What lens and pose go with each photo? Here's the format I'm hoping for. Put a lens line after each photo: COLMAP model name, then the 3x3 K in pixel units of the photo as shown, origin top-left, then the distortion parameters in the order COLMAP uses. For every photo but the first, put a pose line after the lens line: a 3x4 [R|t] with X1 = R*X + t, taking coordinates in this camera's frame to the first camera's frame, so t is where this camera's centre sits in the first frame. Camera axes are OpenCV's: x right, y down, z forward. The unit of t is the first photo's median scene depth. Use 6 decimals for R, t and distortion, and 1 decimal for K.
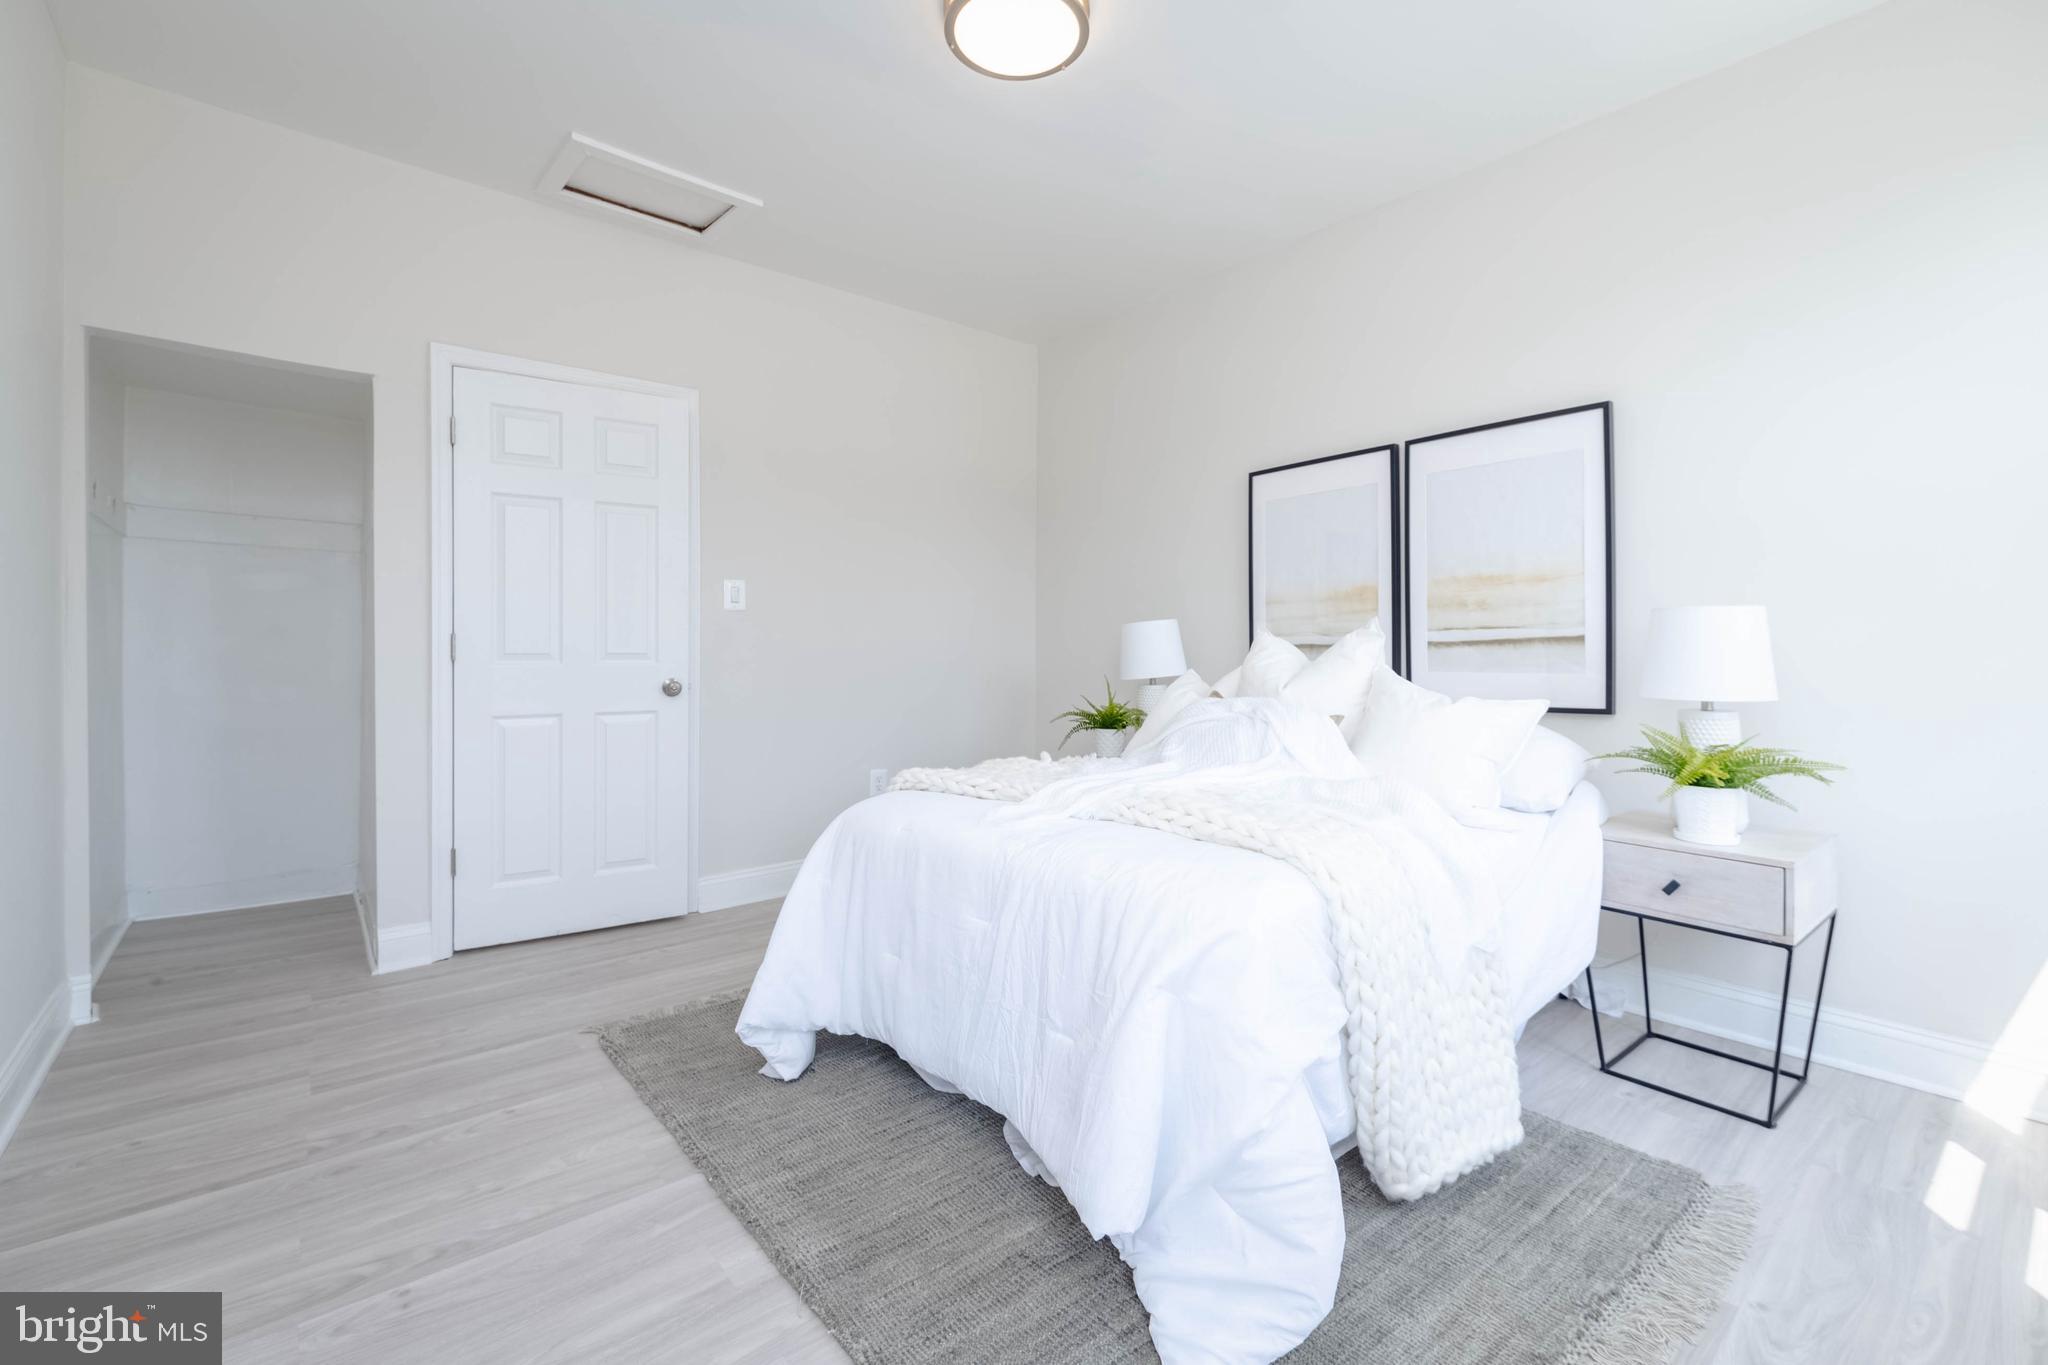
lens RADIAL K [[888.5, 0, 1028.2], [0, 888.5, 651.1], [0, 0, 1]] dist [0.003578, 0.000269]
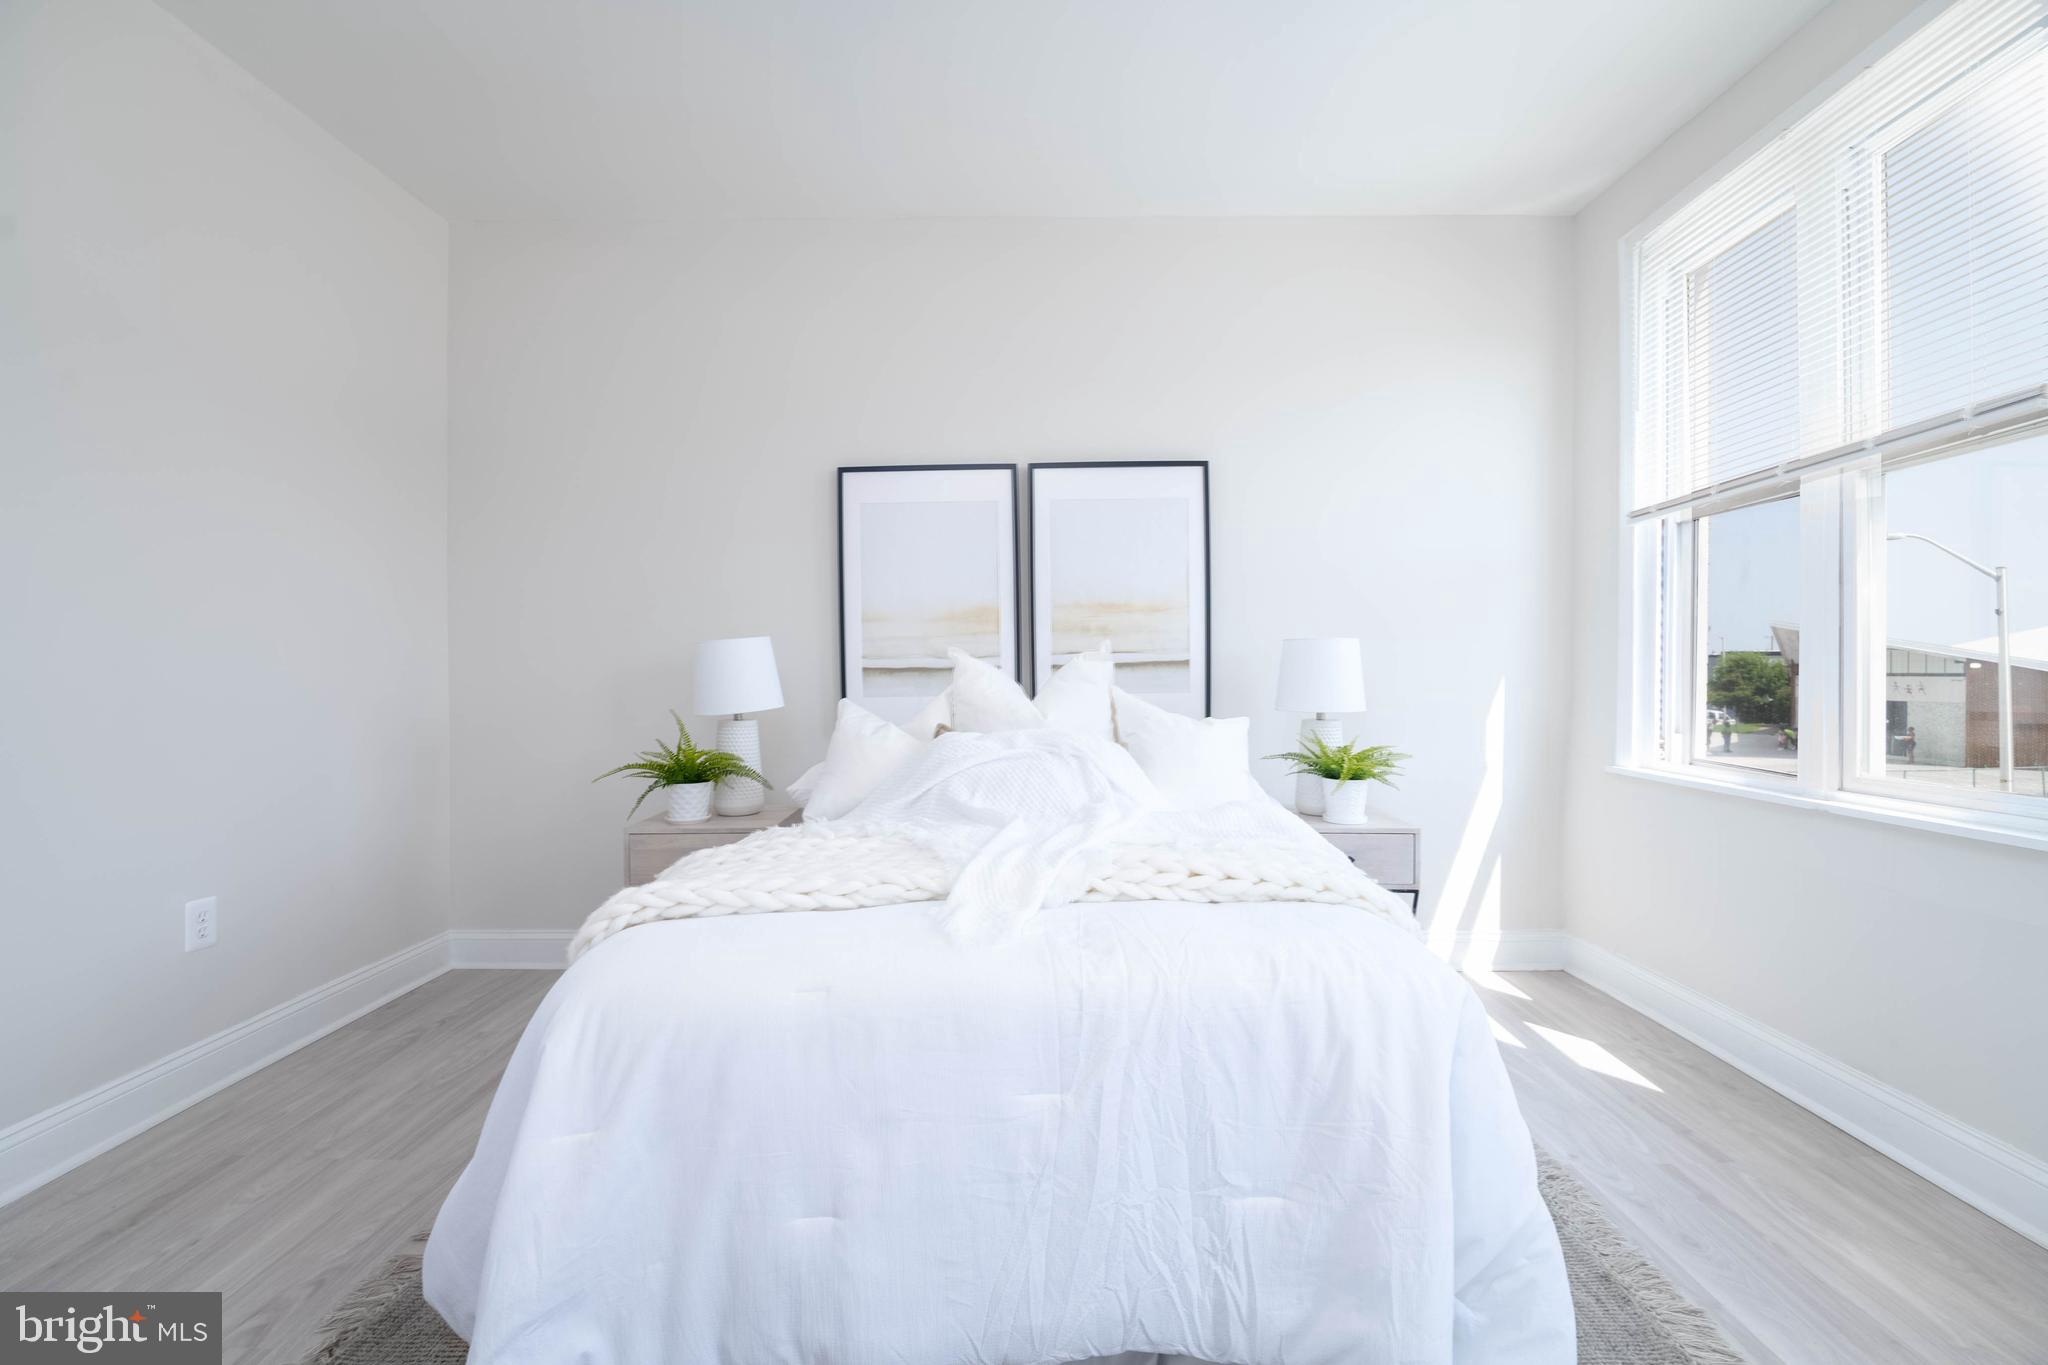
lens RADIAL K [[892.5, 0, 1061.7], [0, 892.5, 682.9], [0, 0, 1]] dist [-0.001118, -0.000058]
pose [[0.642844, -0.017389, 0.765800, -0.377901], [0.006003, 0.999826, 0.017663, -0.009254], [-0.765973, -0.006757, 0.642837, 0.384899]]
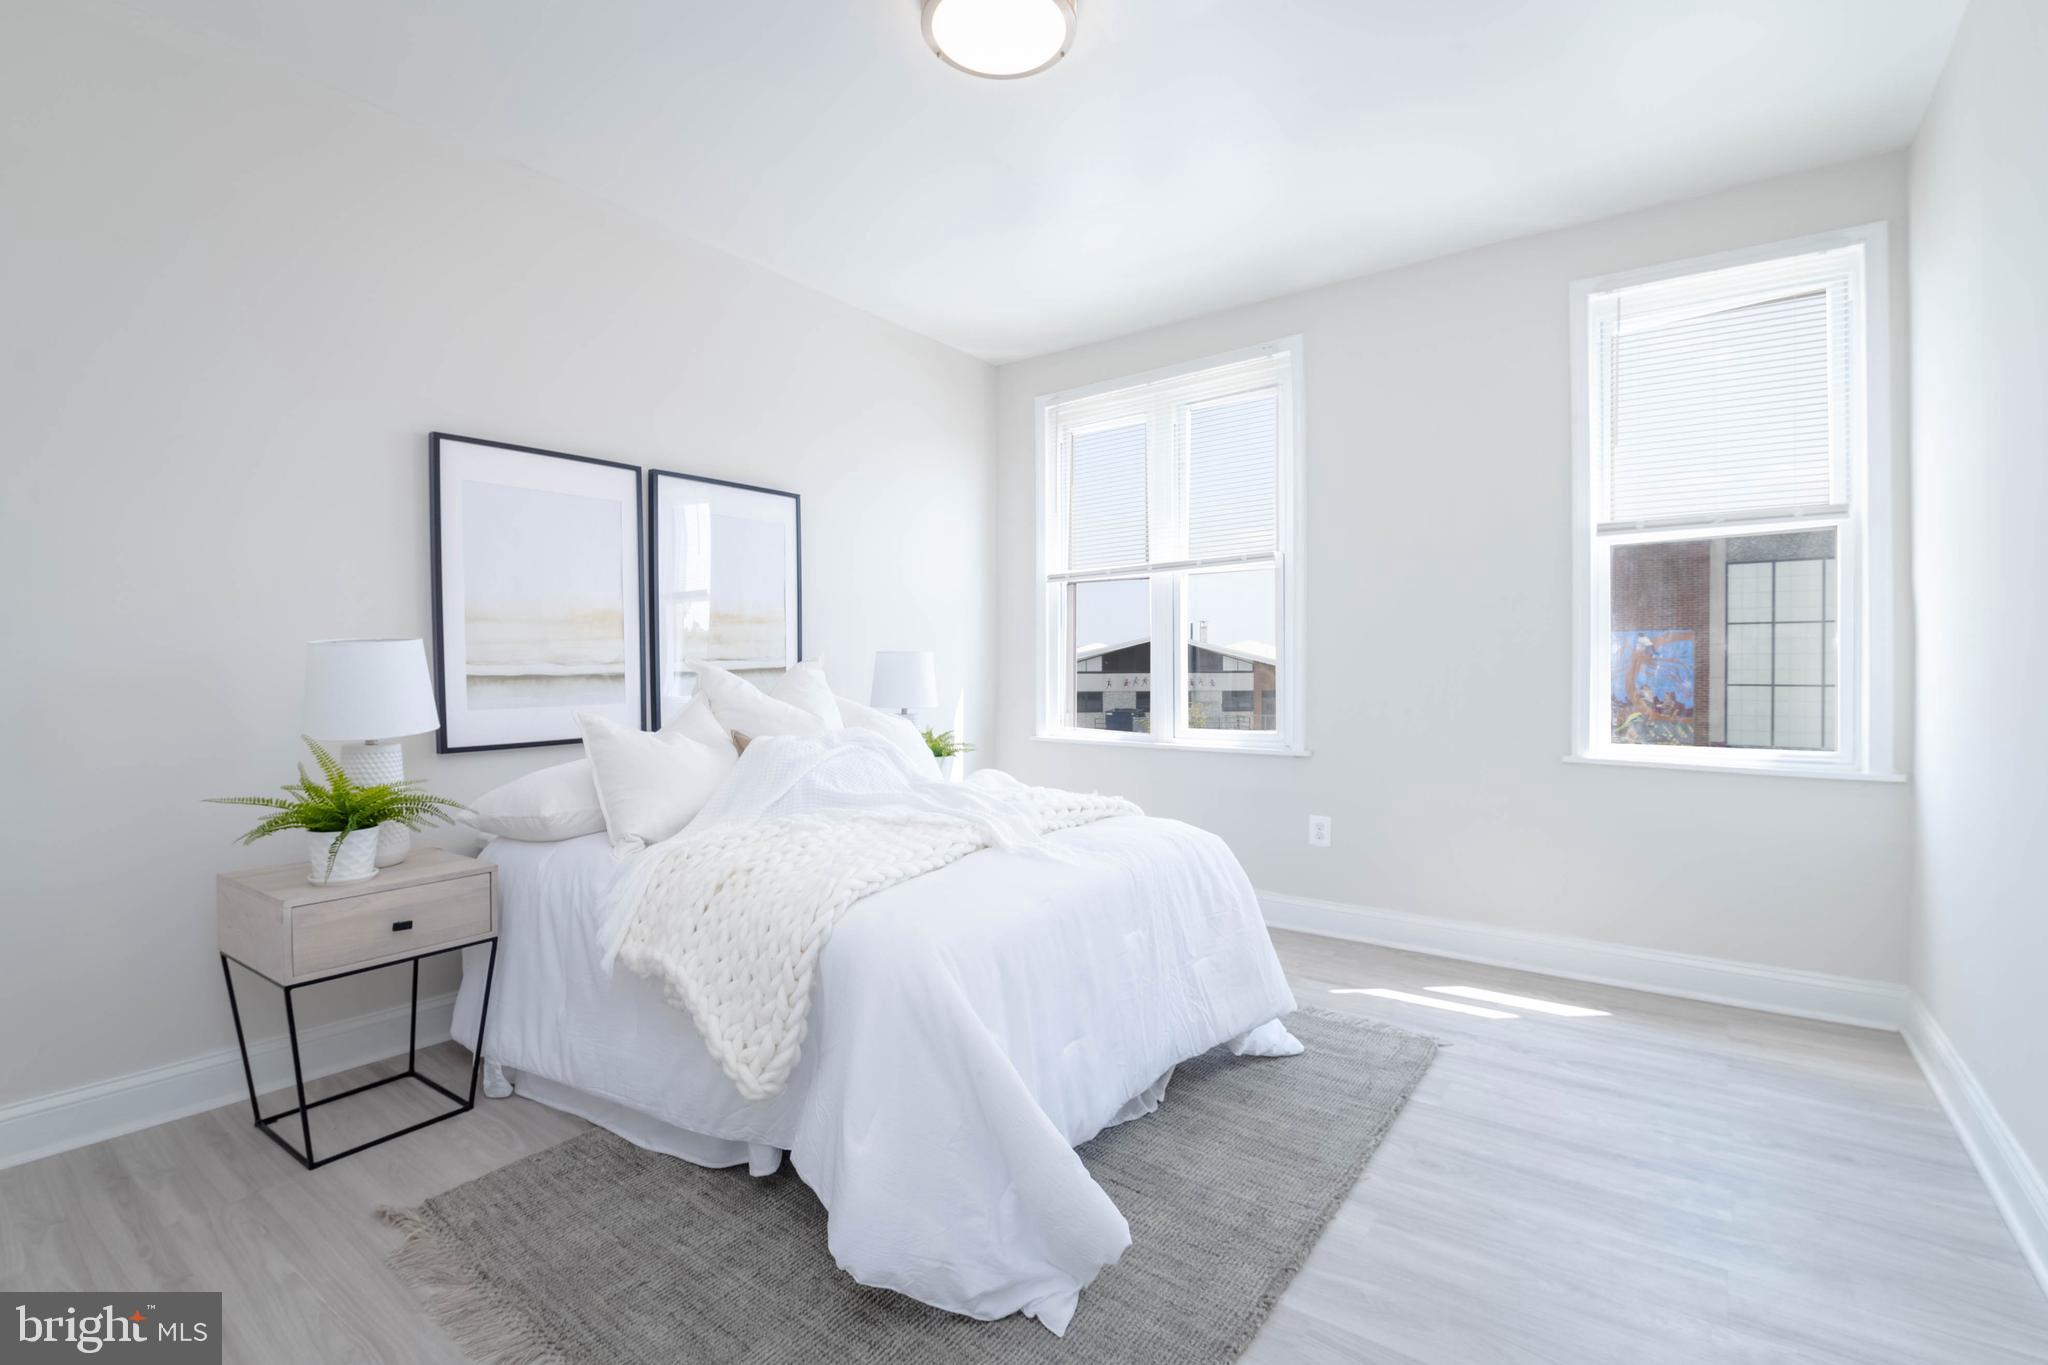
lens RADIAL K [[892.5, 0, 1061.7], [0, 892.5, 682.9], [0, 0, 1]] dist [-0.001118, -0.000058]
pose [[-0.249090, -0.020080, 0.968272, -0.767004], [0.001023, 0.999779, 0.020996, -0.021827], [-0.968480, 0.006221, -0.249015, 0.949347]]
